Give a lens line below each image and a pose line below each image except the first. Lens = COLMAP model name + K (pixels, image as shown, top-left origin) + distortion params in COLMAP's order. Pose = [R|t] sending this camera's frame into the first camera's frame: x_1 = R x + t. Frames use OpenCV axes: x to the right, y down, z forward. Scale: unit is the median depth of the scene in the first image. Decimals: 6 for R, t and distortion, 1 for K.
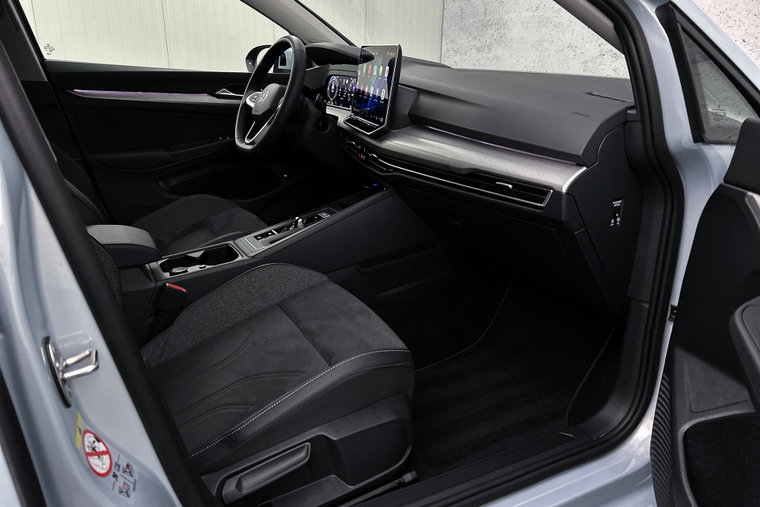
lens RADIAL K [[565.1, 0, 380.9], [0, 565.1, 254.7], [0, 0, 1]] dist [0.044234, -0.035161]
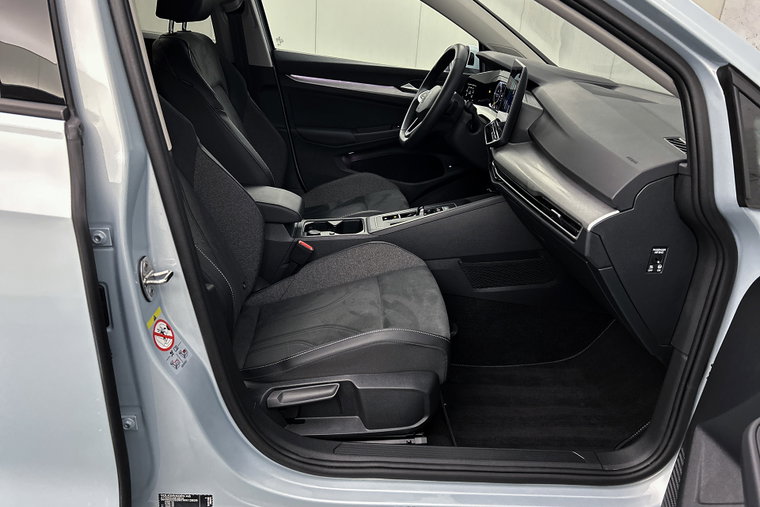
lens RADIAL K [[565.1, 0, 383.8], [0, 565.1, 254.7], [0, 0, 1]] dist [0.044234, -0.035161]
pose [[0.904456, 0.208641, -0.372059, 0.279367], [-0.195672, 0.977967, 0.072751, -0.048954], [0.379040, 0.007001, 0.925354, -0.105107]]
